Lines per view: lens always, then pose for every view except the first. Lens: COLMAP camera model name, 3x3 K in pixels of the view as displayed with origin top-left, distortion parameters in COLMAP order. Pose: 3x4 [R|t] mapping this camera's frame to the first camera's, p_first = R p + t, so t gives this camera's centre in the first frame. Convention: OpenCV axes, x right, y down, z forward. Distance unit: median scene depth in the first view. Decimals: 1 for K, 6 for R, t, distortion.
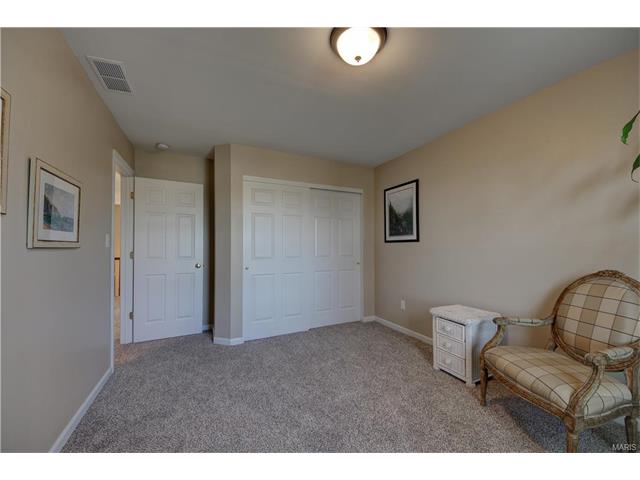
lens RADIAL K [[250.9, 0, 321.8], [0, 250.9, 245.1], [0, 0, 1]] dist [0.034710, -0.022529]
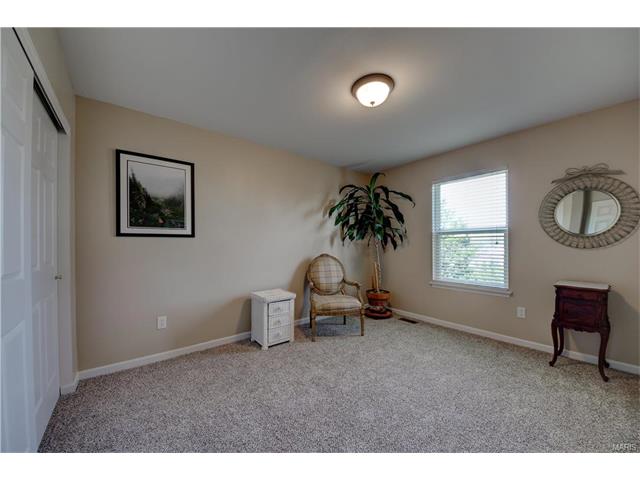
lens RADIAL K [[250.9, 0, 321.8], [0, 250.9, 245.1], [0, 0, 1]] dist [0.034710, -0.022529]
pose [[-0.231955, 0.001329, 0.972726, -0.511048], [-0.002147, 0.999996, -0.001878, 0.012748], [-0.972724, -0.002524, -0.231951, 0.725865]]
